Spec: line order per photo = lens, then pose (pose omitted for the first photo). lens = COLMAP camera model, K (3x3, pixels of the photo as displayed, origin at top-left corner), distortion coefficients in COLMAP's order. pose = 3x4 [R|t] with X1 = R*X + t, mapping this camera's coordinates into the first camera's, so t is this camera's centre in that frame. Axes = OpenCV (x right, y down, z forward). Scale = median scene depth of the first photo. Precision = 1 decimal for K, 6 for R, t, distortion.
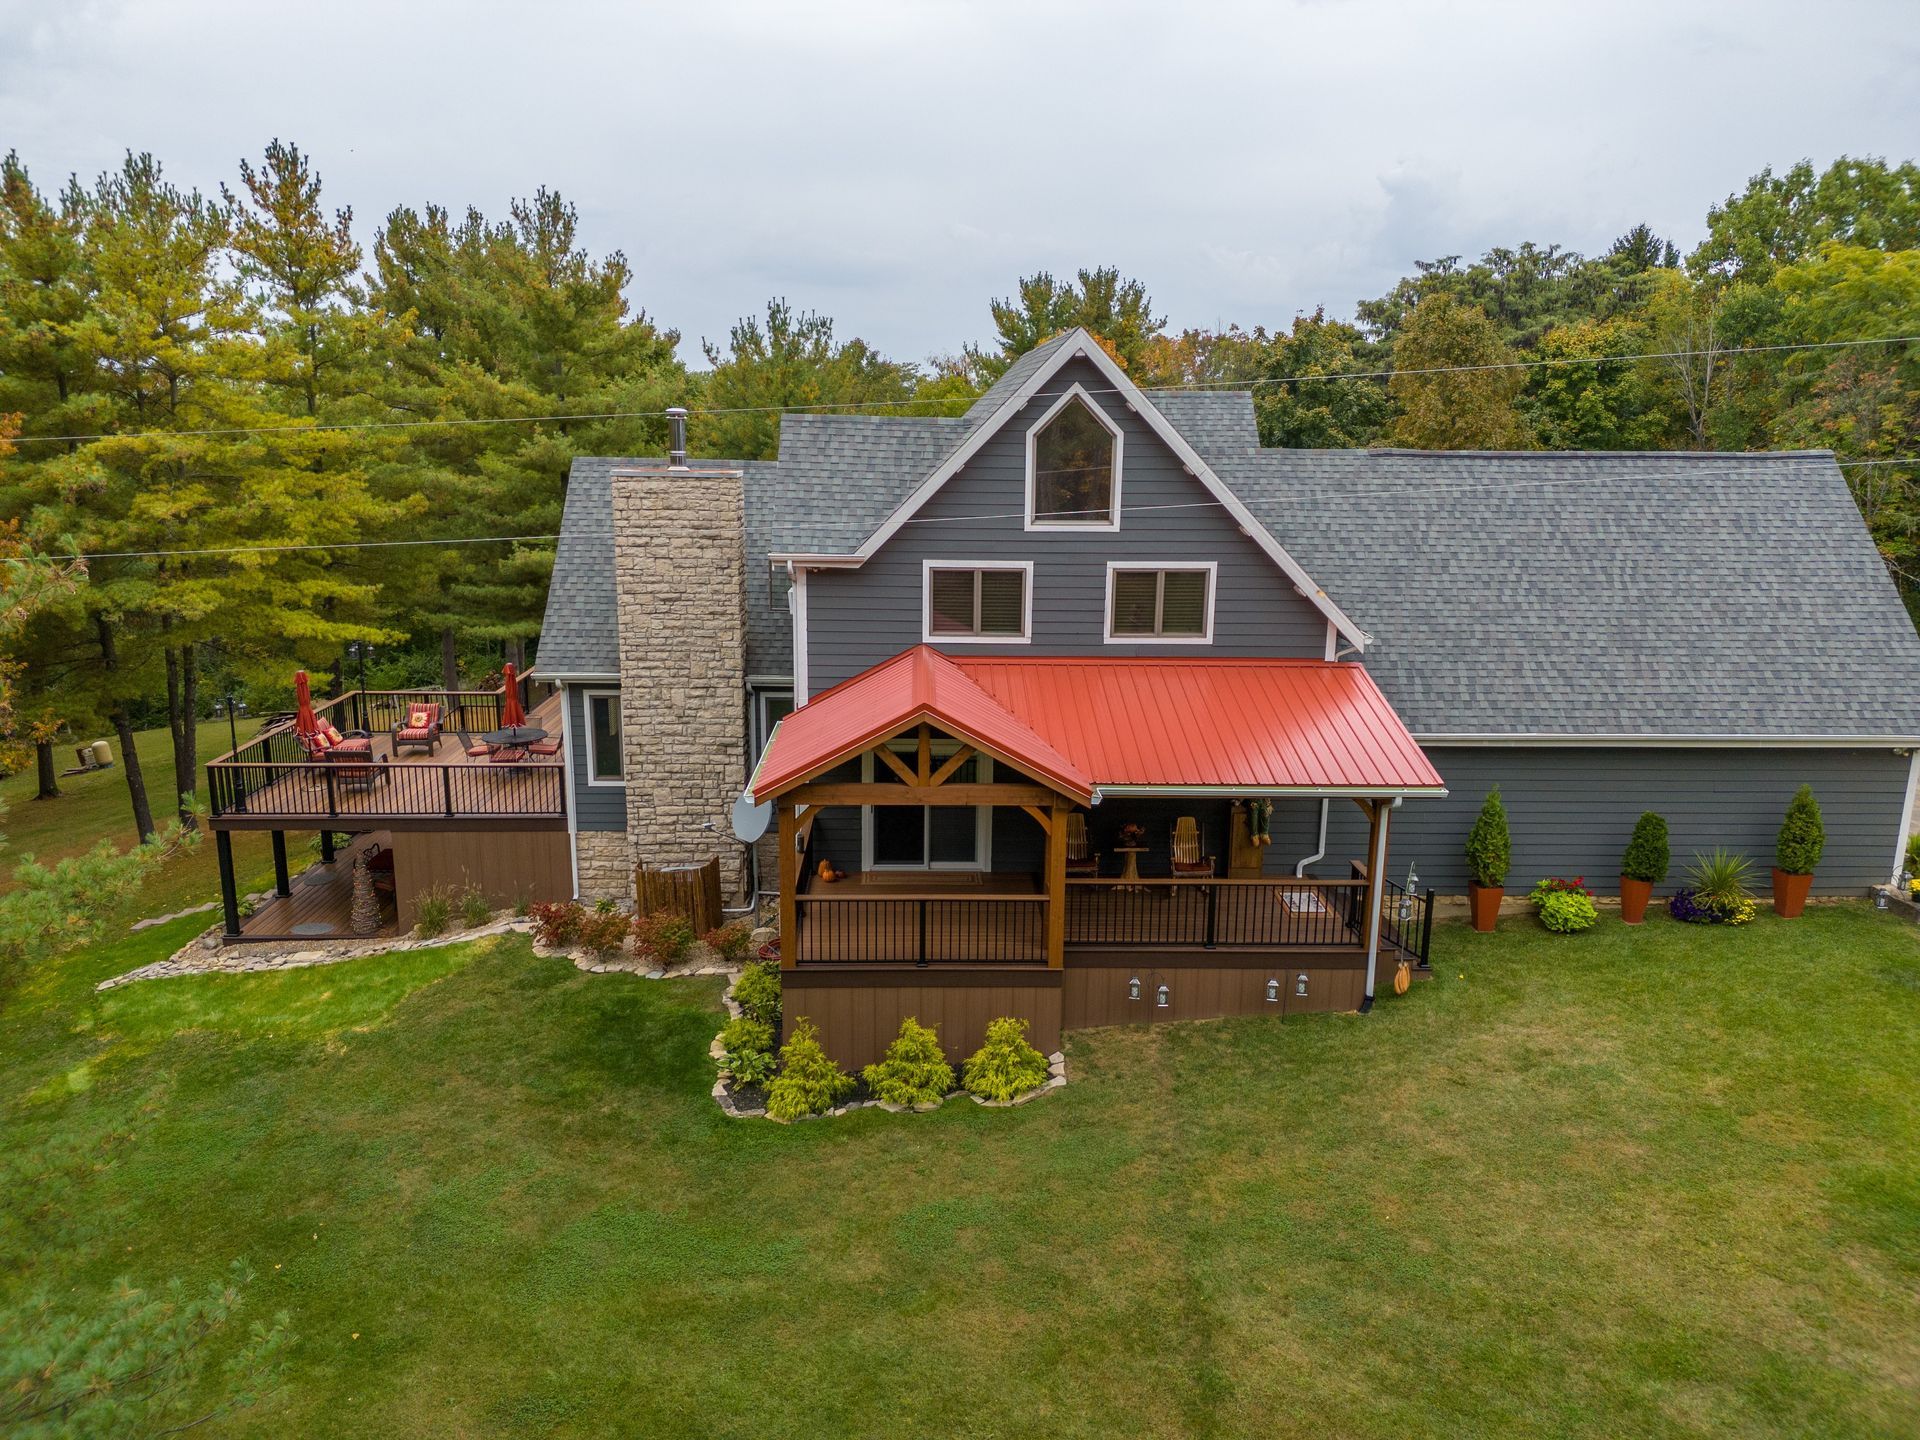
lens RADIAL K [[1329.3, 0, 964.6], [0, 1329.3, 730.4], [0, 0, 1]] dist [0.048616, -0.001129]
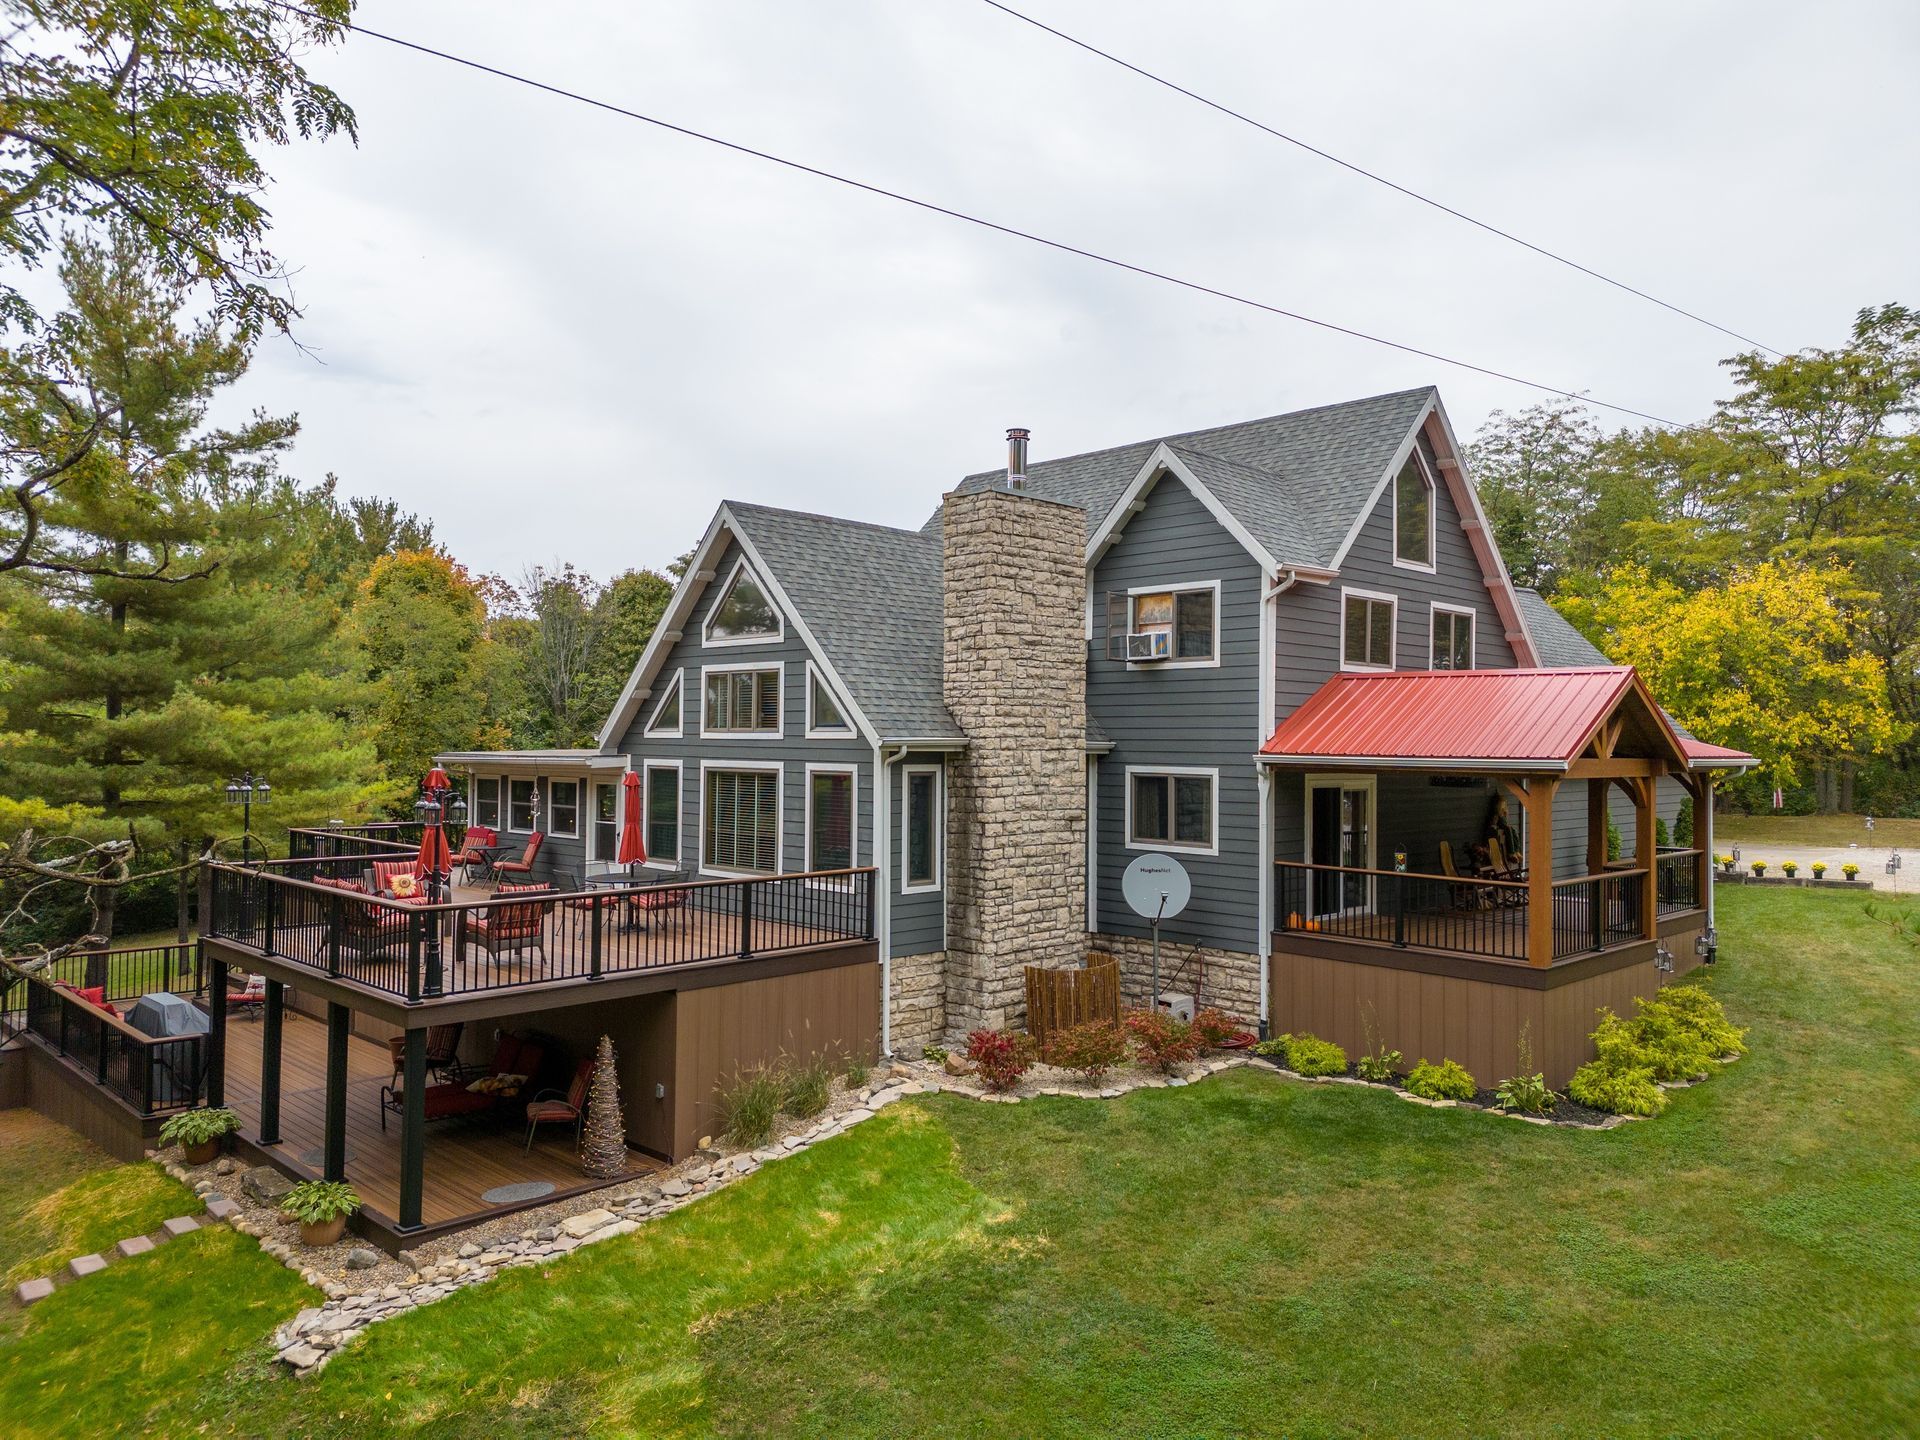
lens RADIAL K [[1329.3, 0, 959.4], [0, 1329.3, 711.7], [0, 0, 1]] dist [0.048616, -0.001129]
pose [[0.736300, 0.006311, 0.676626, -0.813590], [0.157973, 0.970720, -0.180960, 0.087333], [-0.657957, 0.240129, 0.713744, 0.438270]]
